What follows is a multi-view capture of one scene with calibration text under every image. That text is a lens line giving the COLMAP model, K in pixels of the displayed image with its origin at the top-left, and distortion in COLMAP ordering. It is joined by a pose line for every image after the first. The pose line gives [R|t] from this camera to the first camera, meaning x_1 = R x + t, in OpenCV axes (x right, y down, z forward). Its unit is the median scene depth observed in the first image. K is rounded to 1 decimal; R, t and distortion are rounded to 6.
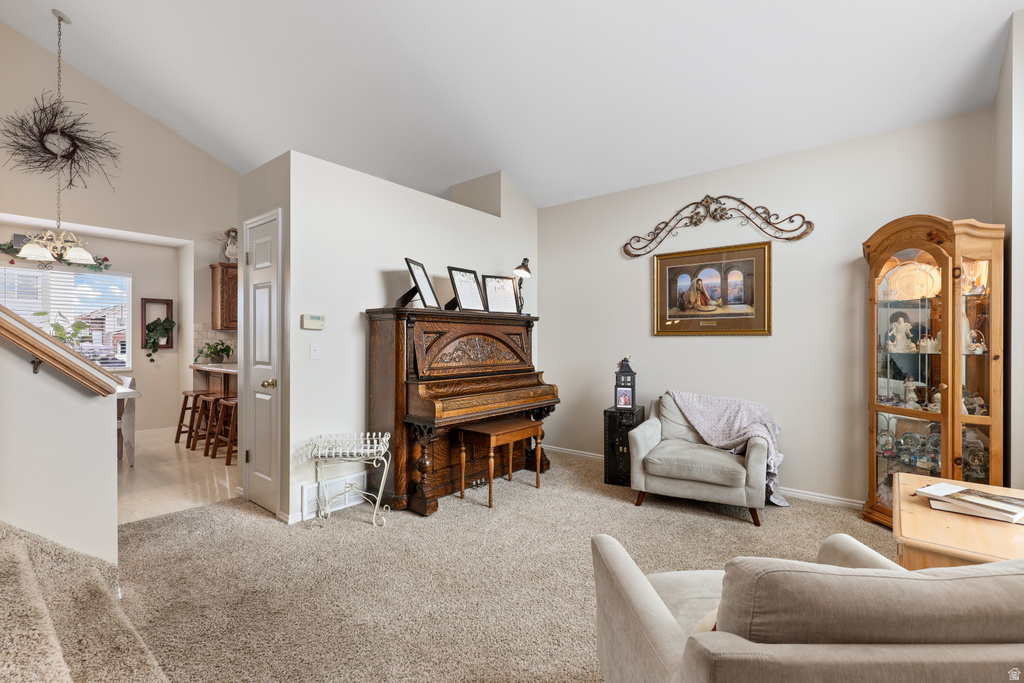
lens RADIAL K [[461.5, 0, 508.3], [0, 461.5, 339.0], [0, 0, 1]] dist [0.001449, 0.000272]
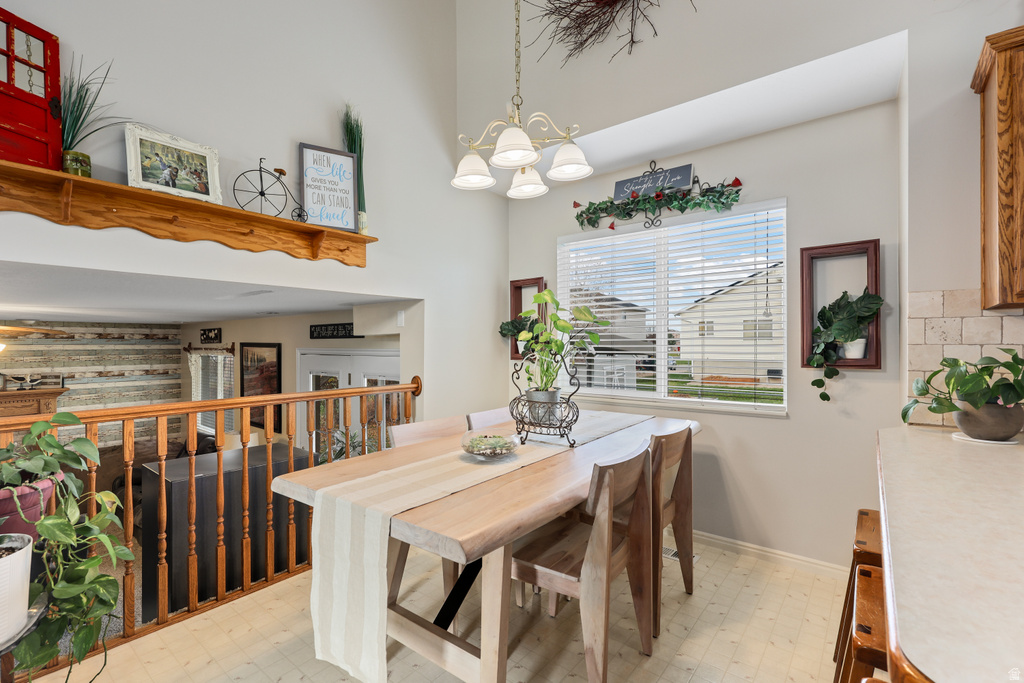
lens RADIAL K [[459.9, 0, 508.2], [0, 459.9, 343.6], [0, 0, 1]] dist [0.001390, 0.000165]
pose [[0.010867, -0.005452, -0.999926, -0.378276], [0.007316, 0.999959, -0.005372, -0.000579], [0.999914, -0.007257, 0.010906, 0.734636]]
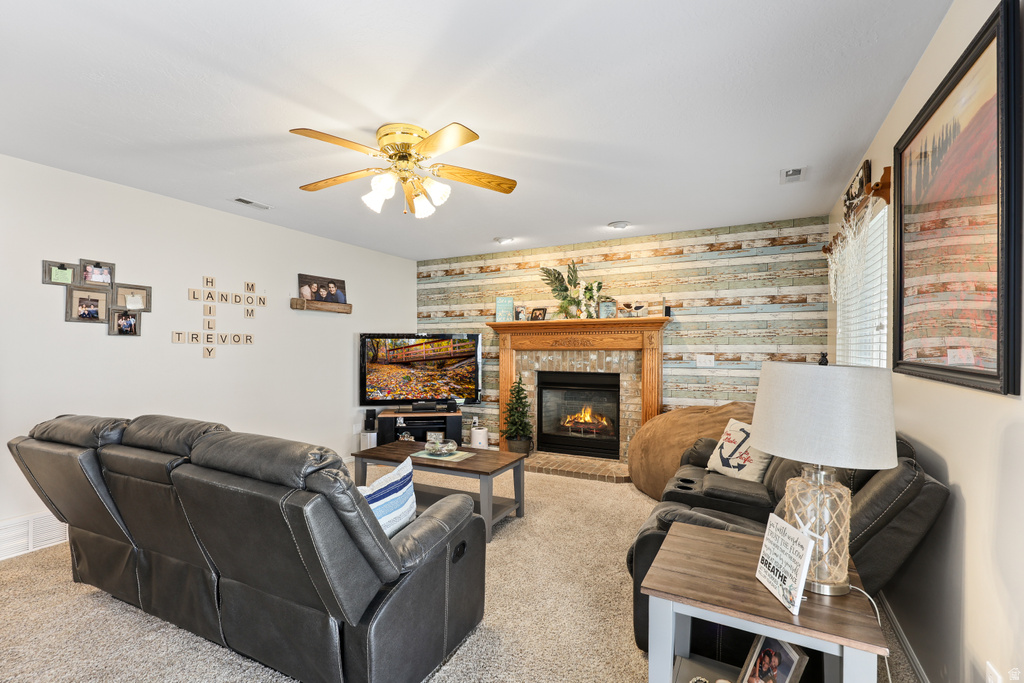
lens RADIAL K [[461.9, 0, 505.5], [0, 461.9, 343.6], [0, 0, 1]] dist [-0.000877, 0.000302]
pose [[-0.982335, -0.007352, -0.186987, -1.024505], [-0.004482, 0.999866, -0.015764, 0.147003], [0.187078, -0.014648, -0.982236, 0.458640]]
